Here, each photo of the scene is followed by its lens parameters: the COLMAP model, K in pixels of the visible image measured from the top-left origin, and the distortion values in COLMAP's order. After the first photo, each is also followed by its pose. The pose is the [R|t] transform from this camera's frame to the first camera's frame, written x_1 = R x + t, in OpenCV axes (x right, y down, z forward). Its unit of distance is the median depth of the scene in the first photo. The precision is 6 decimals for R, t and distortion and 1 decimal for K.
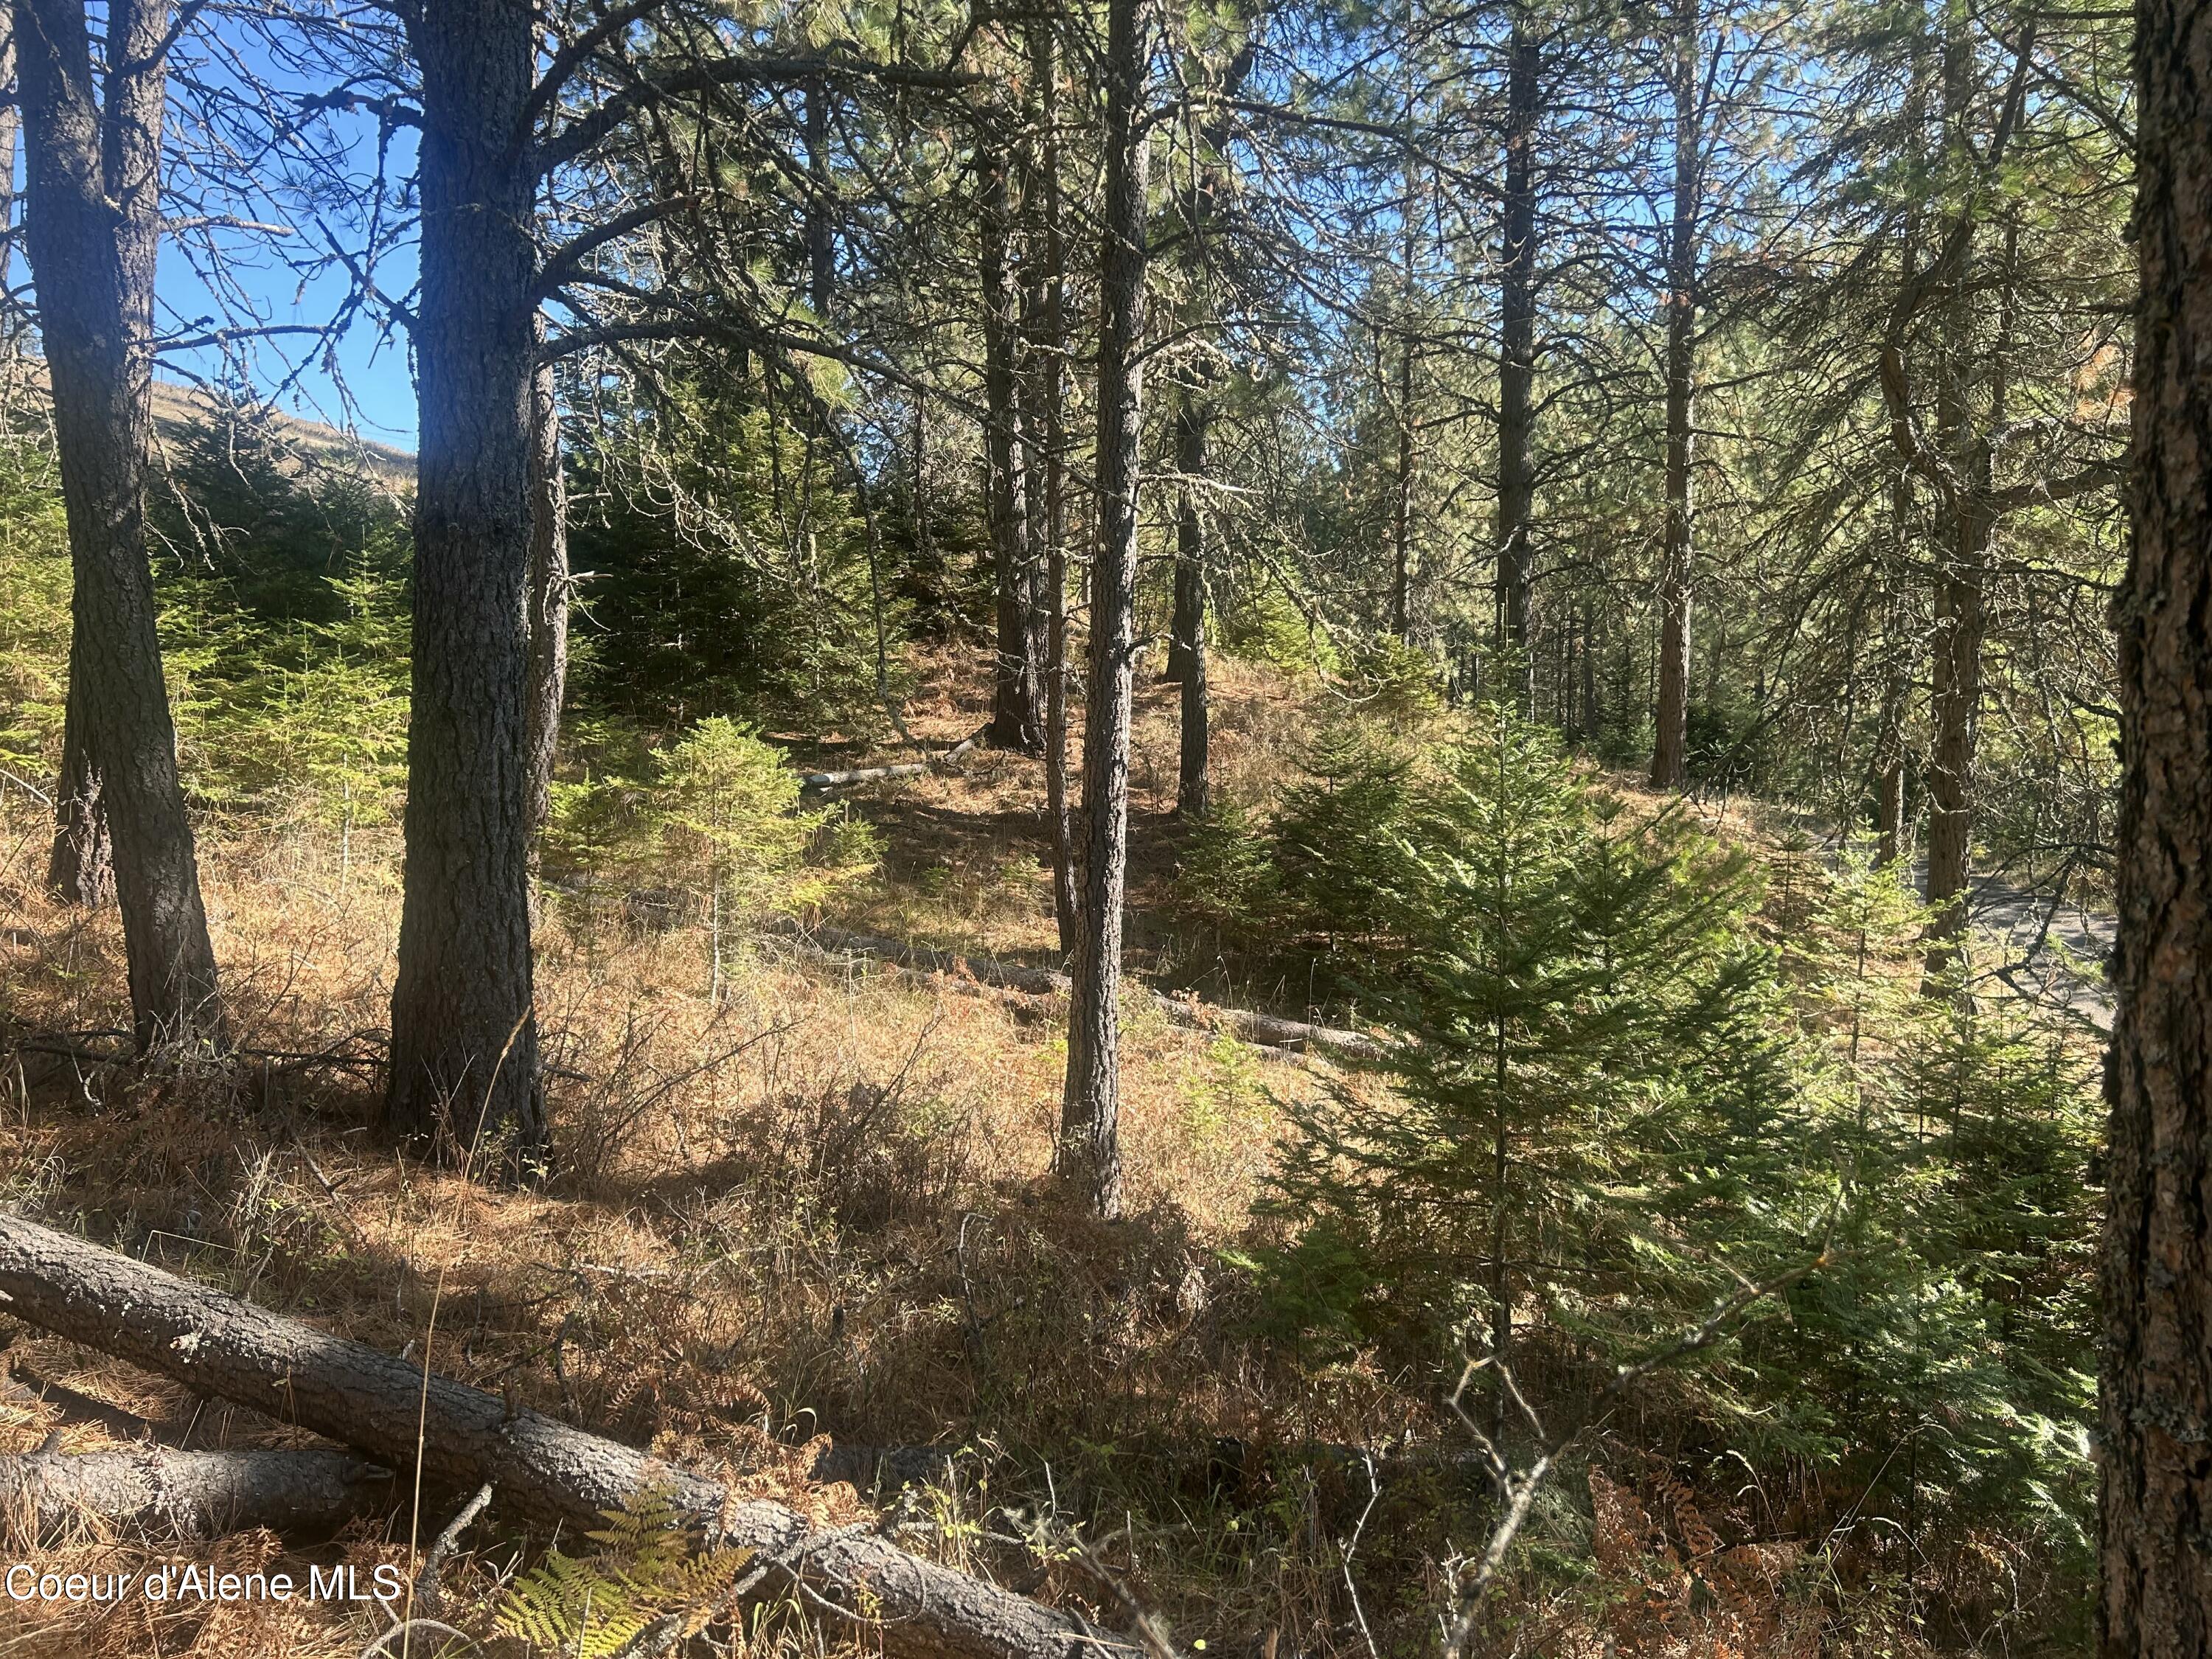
lens RADIAL K [[1622.7, 0, 1106.0], [0, 1622.7, 829.5], [0, 0, 1]] dist [0.064996, -0.002004]
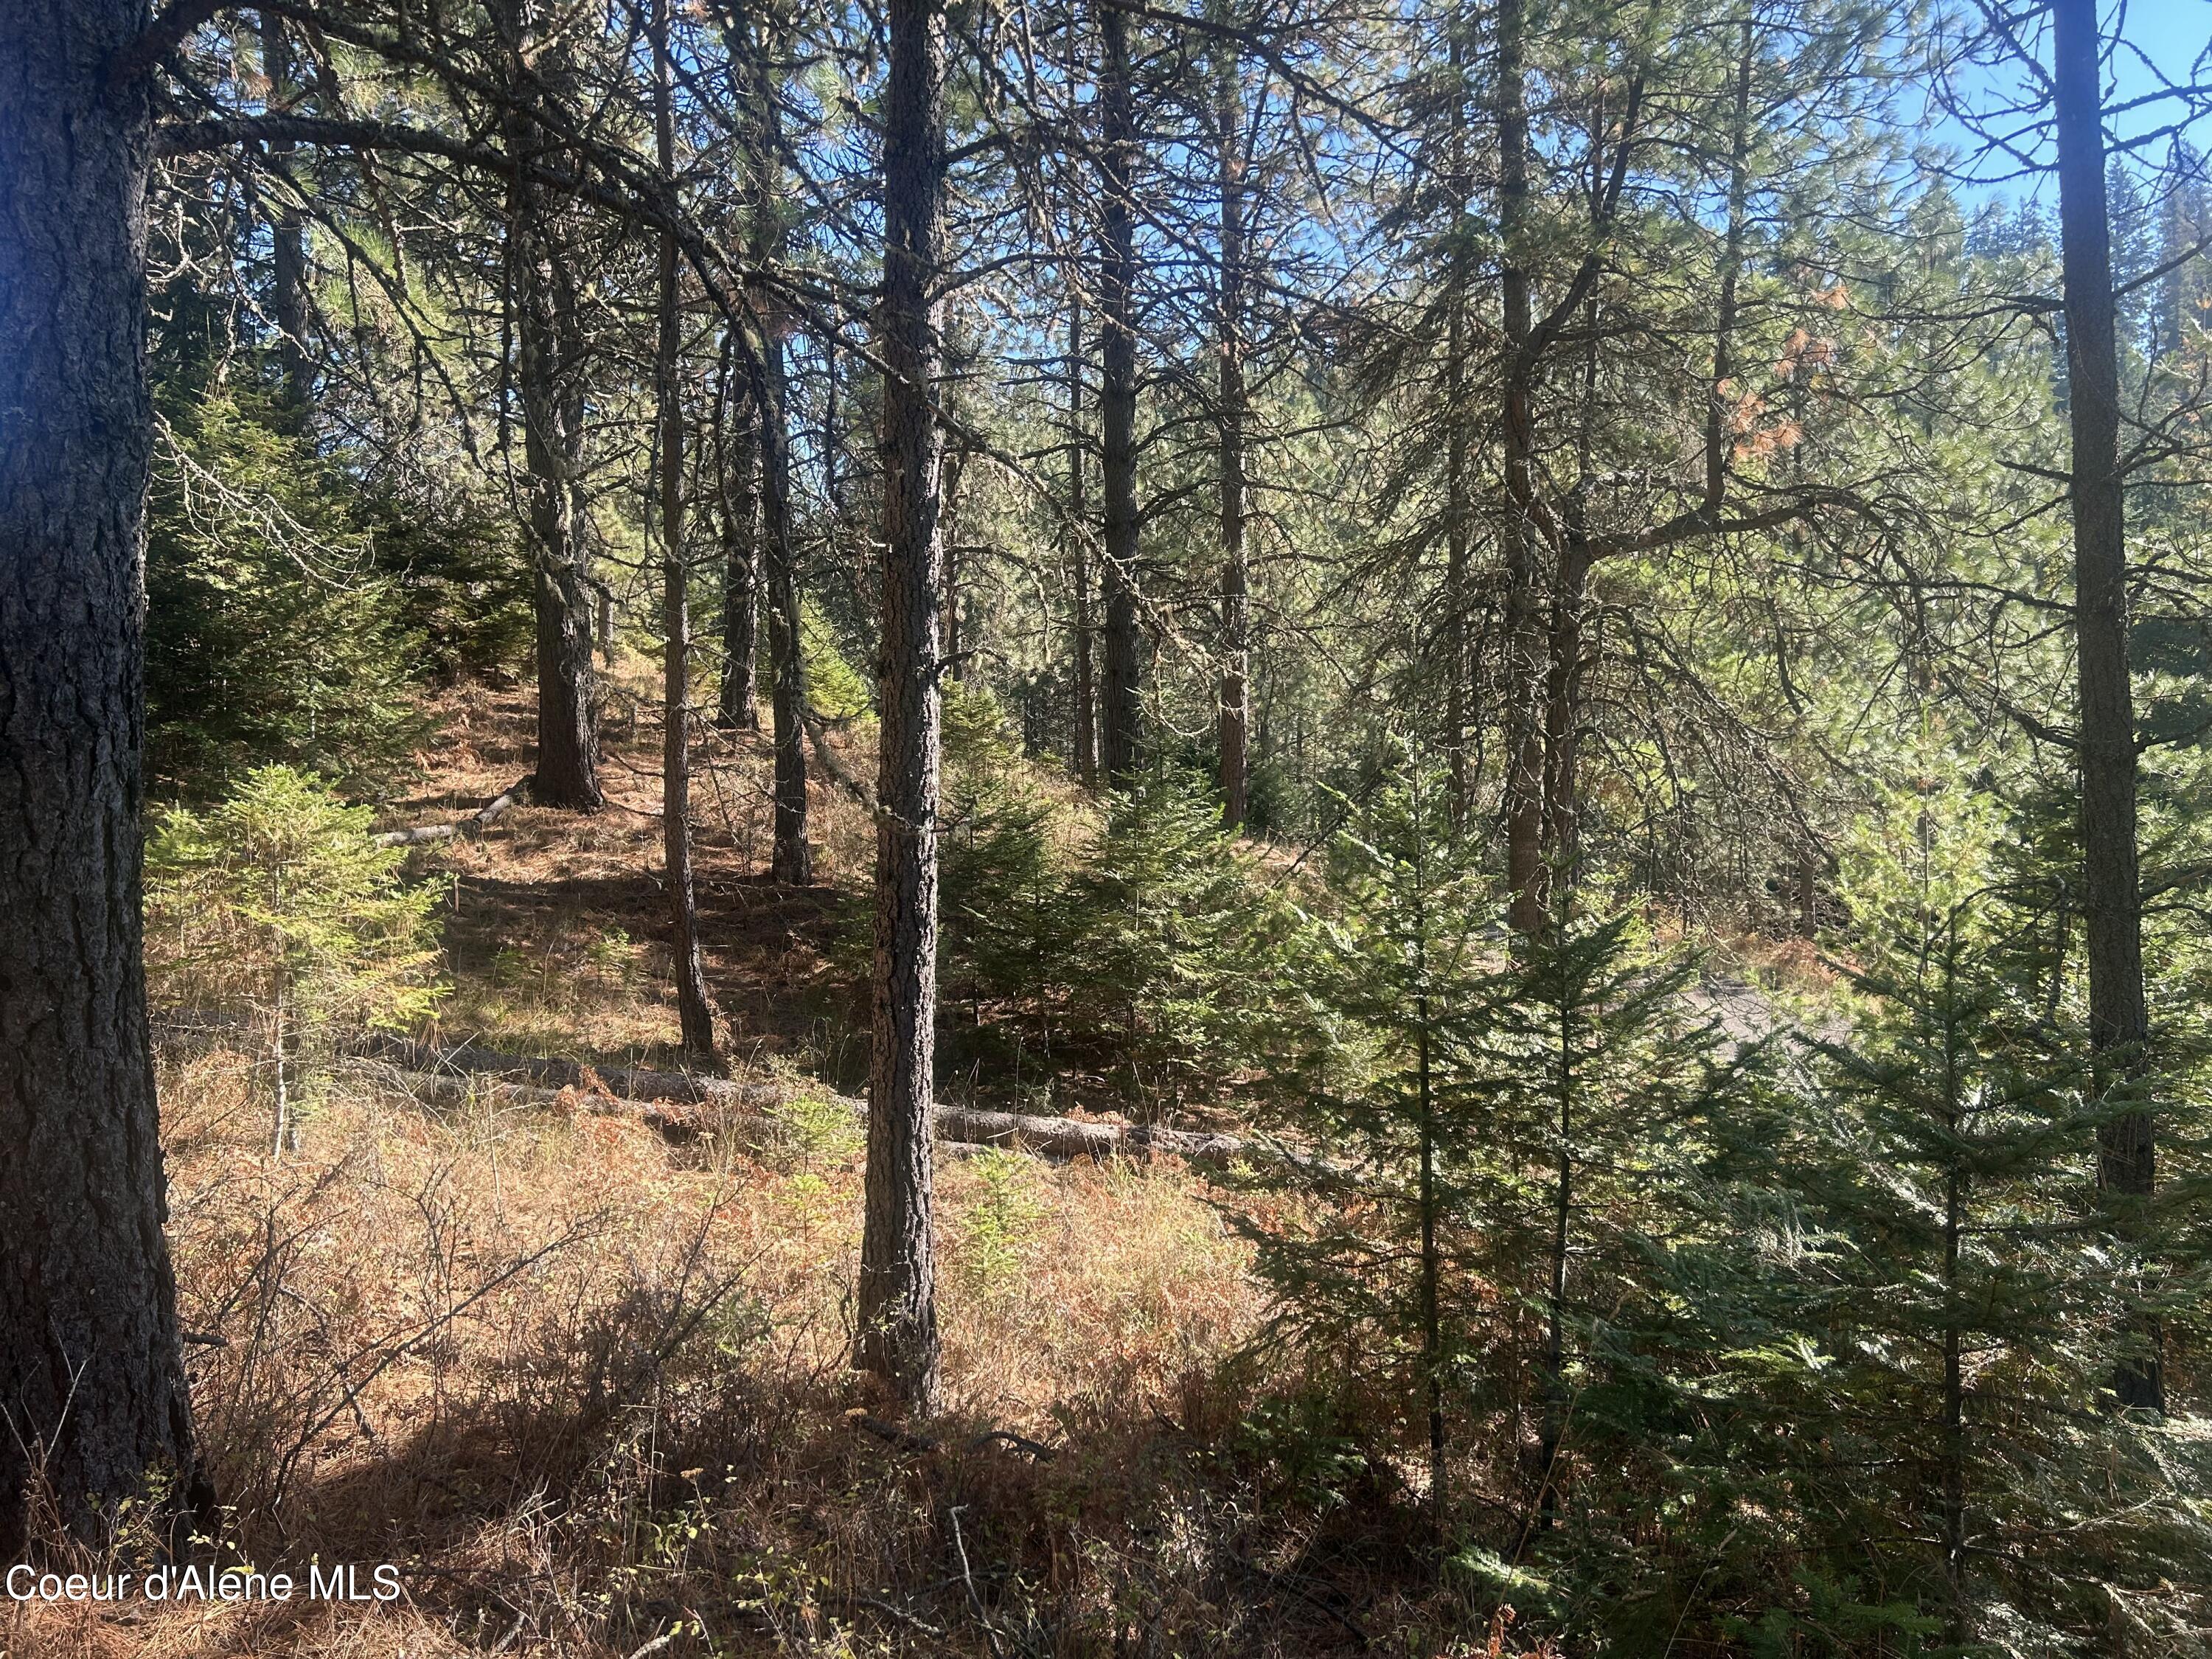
lens RADIAL K [[1622.7, 0, 1106.0], [0, 1622.7, 829.5], [0, 0, 1]] dist [0.064996, -0.002004]
pose [[0.949191, -0.024453, 0.313749, -0.077735], [0.034576, 0.999044, -0.026740, -0.005376], [-0.312795, 0.036230, 0.949129, 0.125072]]
